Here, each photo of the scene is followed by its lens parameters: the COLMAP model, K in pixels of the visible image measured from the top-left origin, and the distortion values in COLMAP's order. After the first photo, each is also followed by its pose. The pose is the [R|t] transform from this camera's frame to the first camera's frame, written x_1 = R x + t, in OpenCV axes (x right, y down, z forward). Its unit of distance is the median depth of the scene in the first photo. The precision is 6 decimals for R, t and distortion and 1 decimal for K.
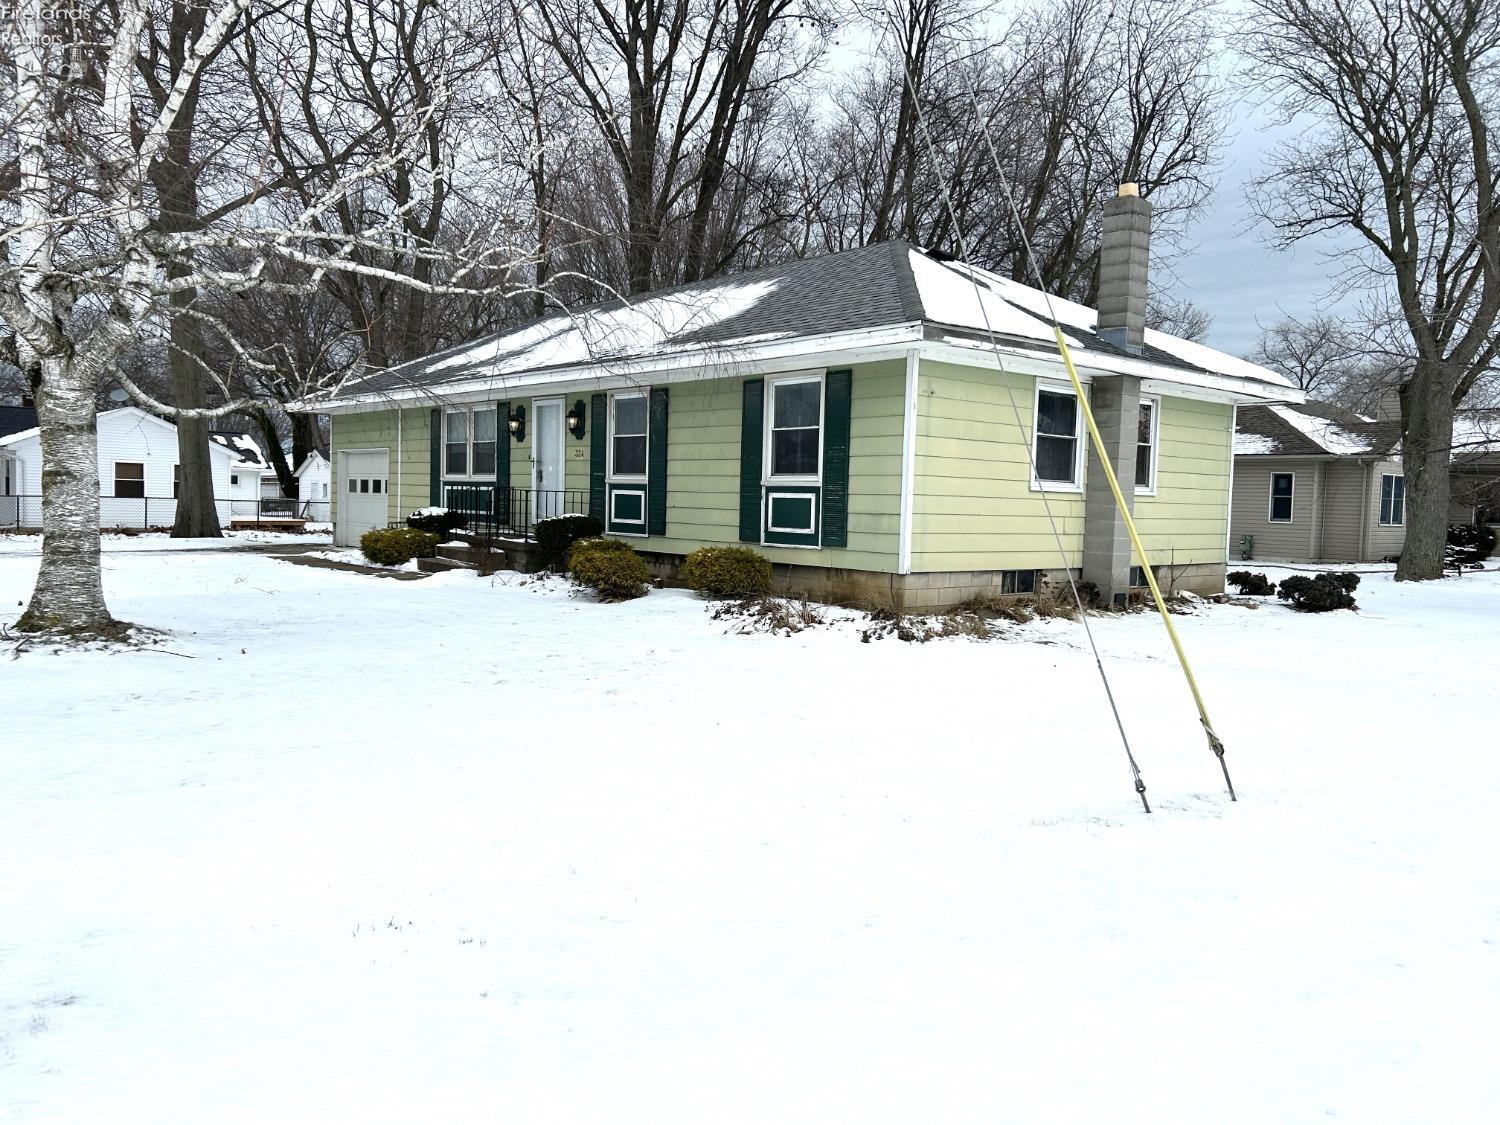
lens RADIAL K [[1136.8, 0, 752.8], [0, 1136.8, 619.2], [0, 0, 1]] dist [0.058819, -0.057306]
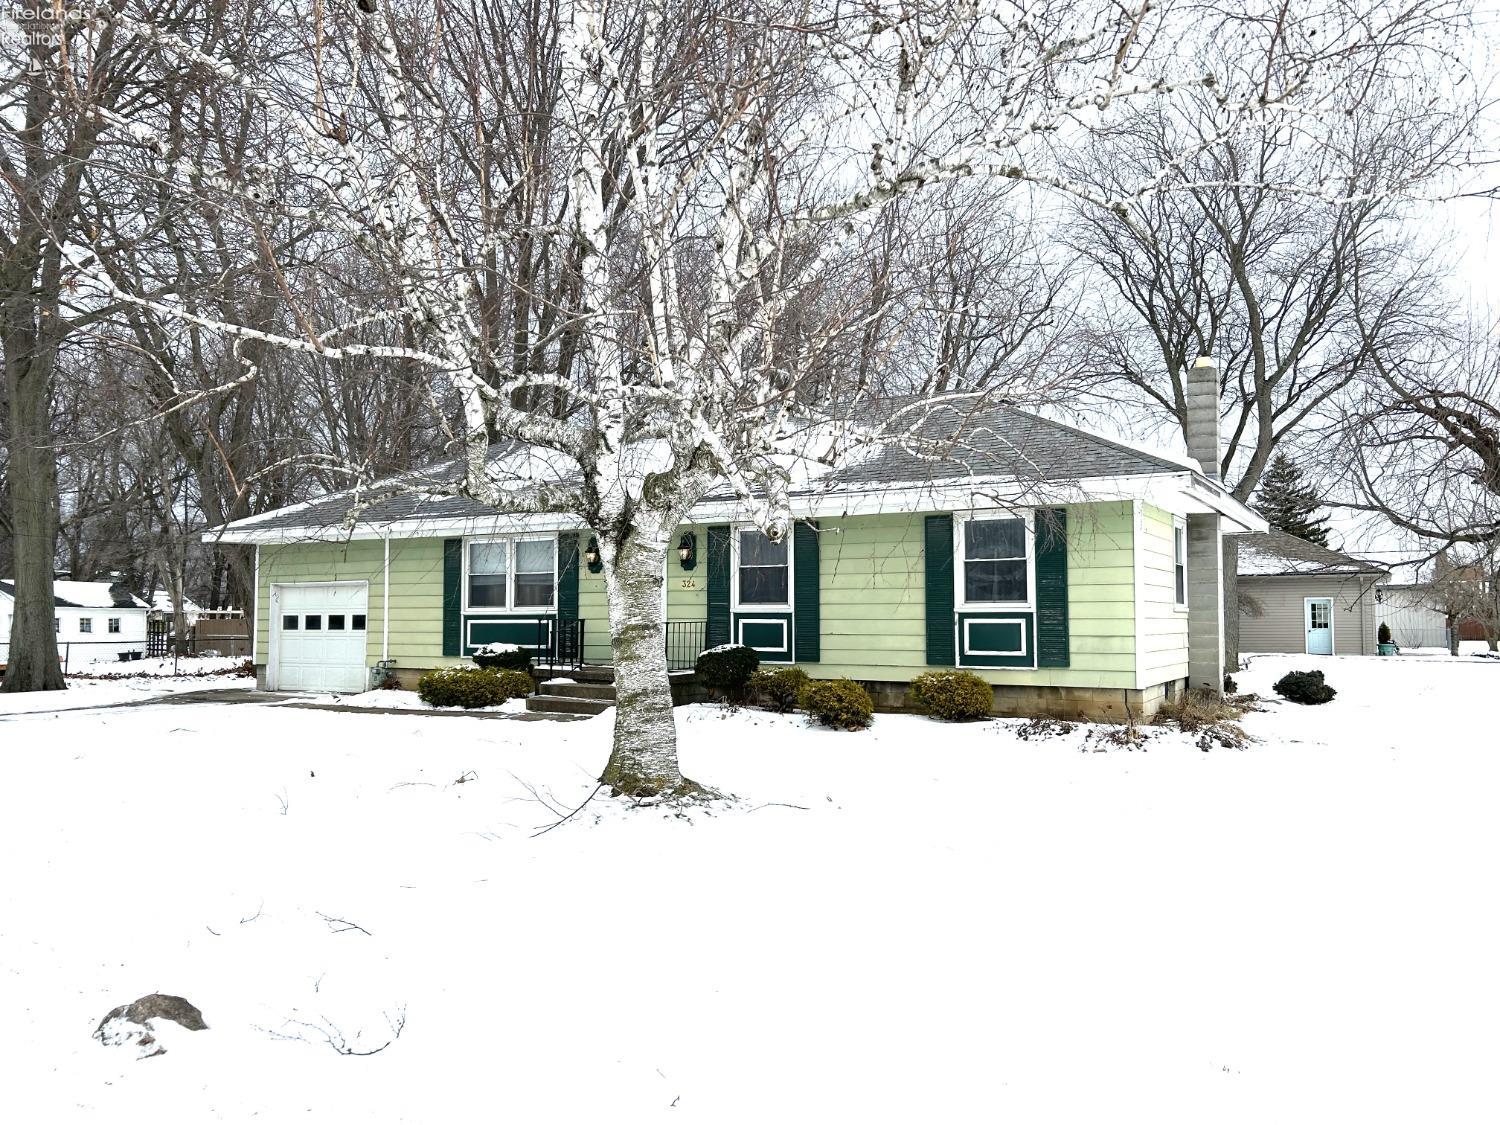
lens RADIAL K [[1136.8, 0, 763.6], [0, 1136.8, 550.4], [0, 0, 1]] dist [0.058819, -0.057306]
pose [[0.940638, -0.009114, 0.339288, -0.512328], [0.062846, 0.987030, -0.147720, -0.026786], [-0.333541, 0.160274, 0.929012, 0.049945]]
